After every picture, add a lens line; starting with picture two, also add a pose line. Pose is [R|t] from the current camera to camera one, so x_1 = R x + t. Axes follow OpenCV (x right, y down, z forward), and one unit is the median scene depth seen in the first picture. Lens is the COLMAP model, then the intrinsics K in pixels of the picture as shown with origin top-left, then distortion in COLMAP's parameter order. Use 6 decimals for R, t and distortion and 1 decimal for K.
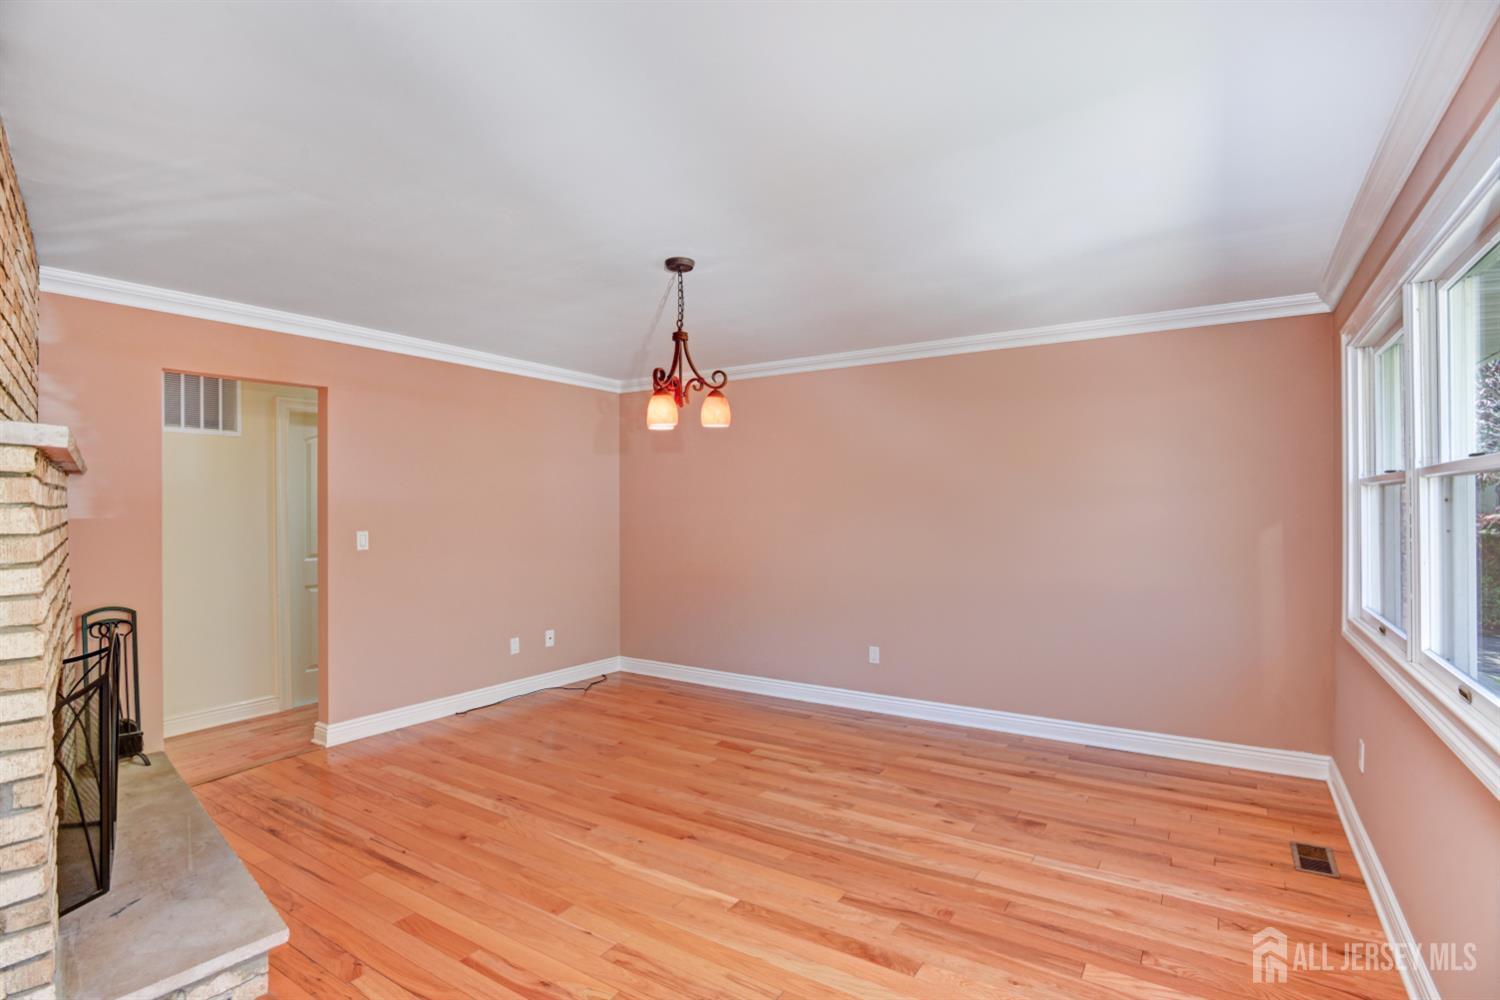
lens RADIAL K [[735.2, 0, 751.1], [0, 735.2, 509.9], [0, 0, 1]] dist [-0.014085, -0.000263]
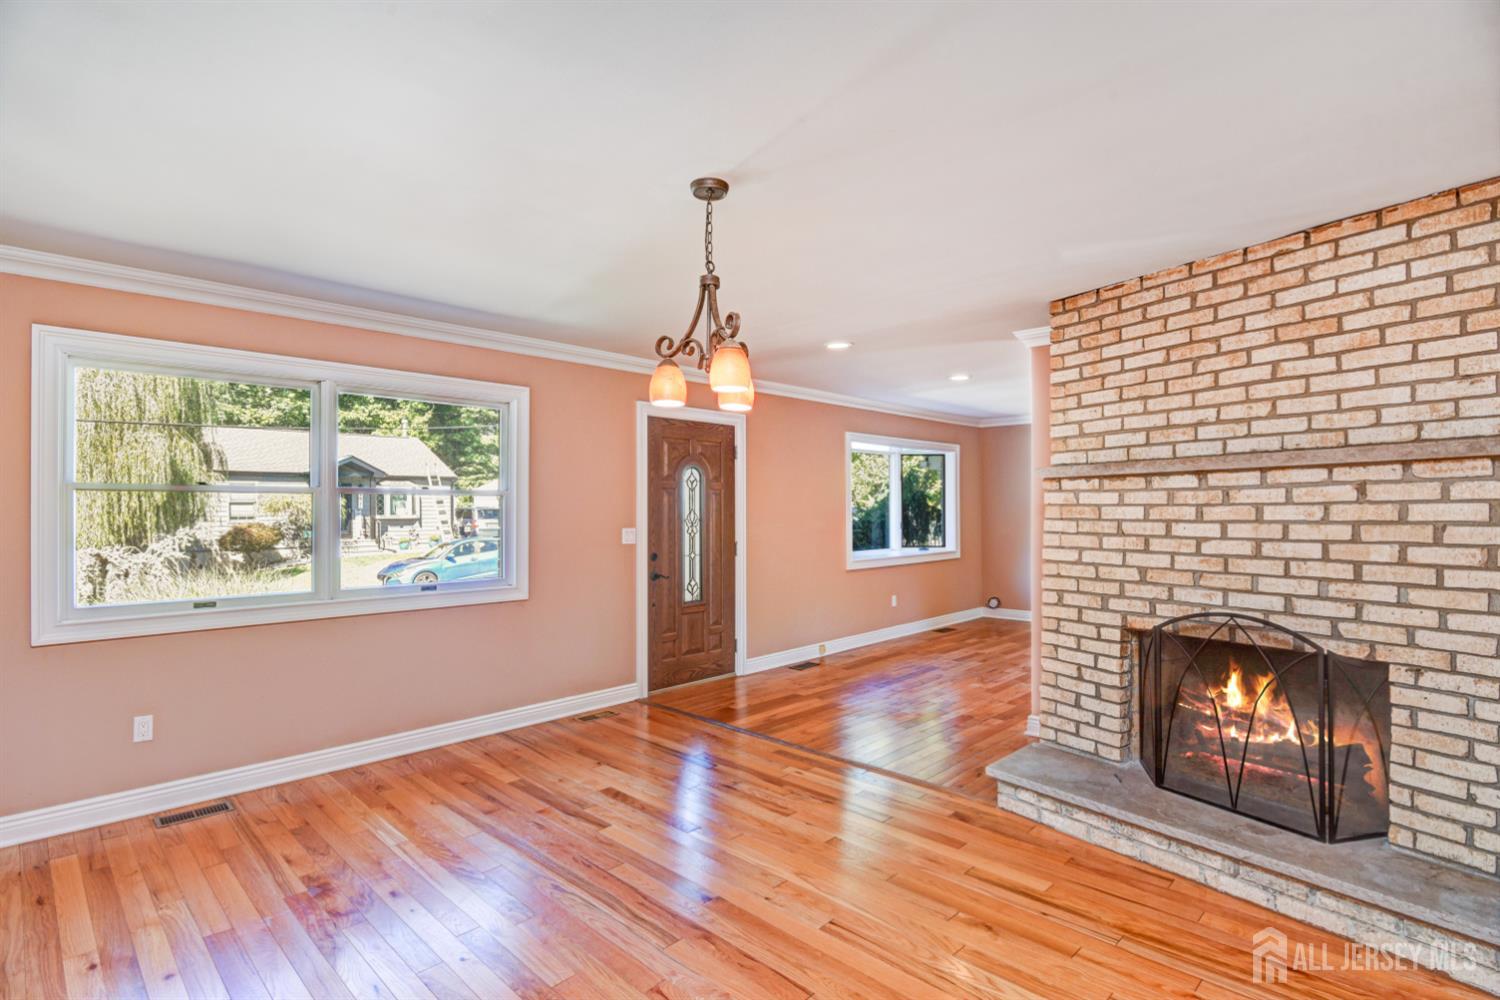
lens RADIAL K [[735.2, 0, 751.1], [0, 735.2, 509.9], [0, 0, 1]] dist [-0.014085, -0.000263]
pose [[-0.980782, 0.004955, 0.195042, -0.272972], [0.005143, 0.999987, 0.000455, -0.000564], [-0.195037, 0.001450, -0.980795, 1.660905]]
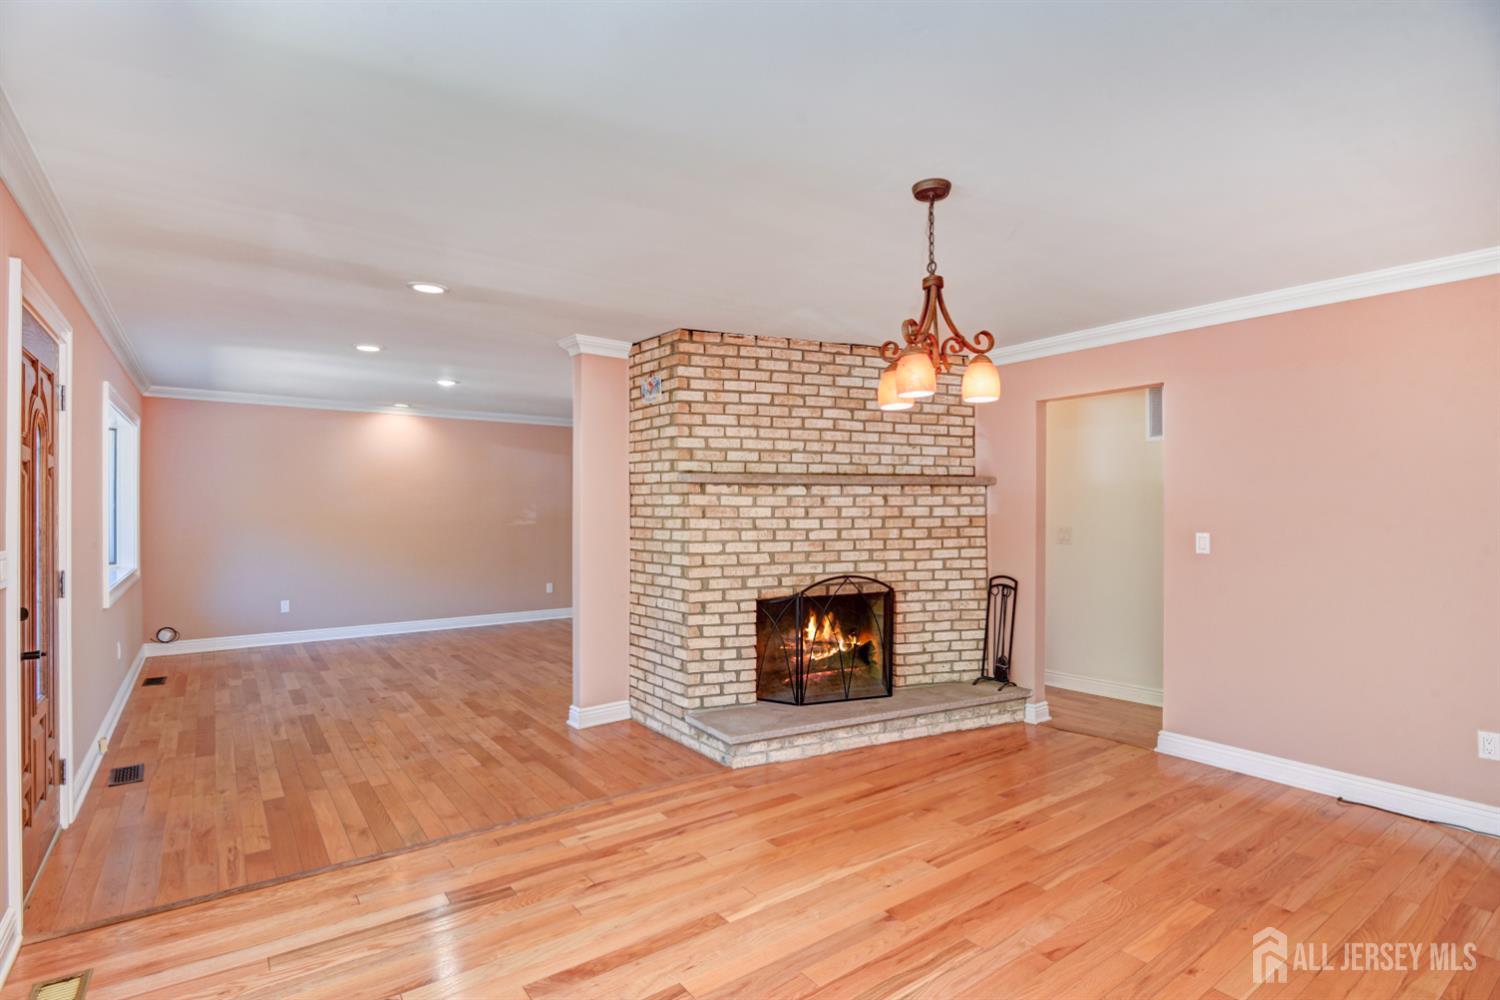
lens RADIAL K [[735.2, 0, 751.1], [0, 735.2, 509.9], [0, 0, 1]] dist [-0.014085, -0.000263]
pose [[-0.354227, 0.003515, -0.935153, 0.657944], [-0.000609, 0.999992, 0.003989, -0.003215], [0.935159, 0.001982, -0.354222, 1.044183]]
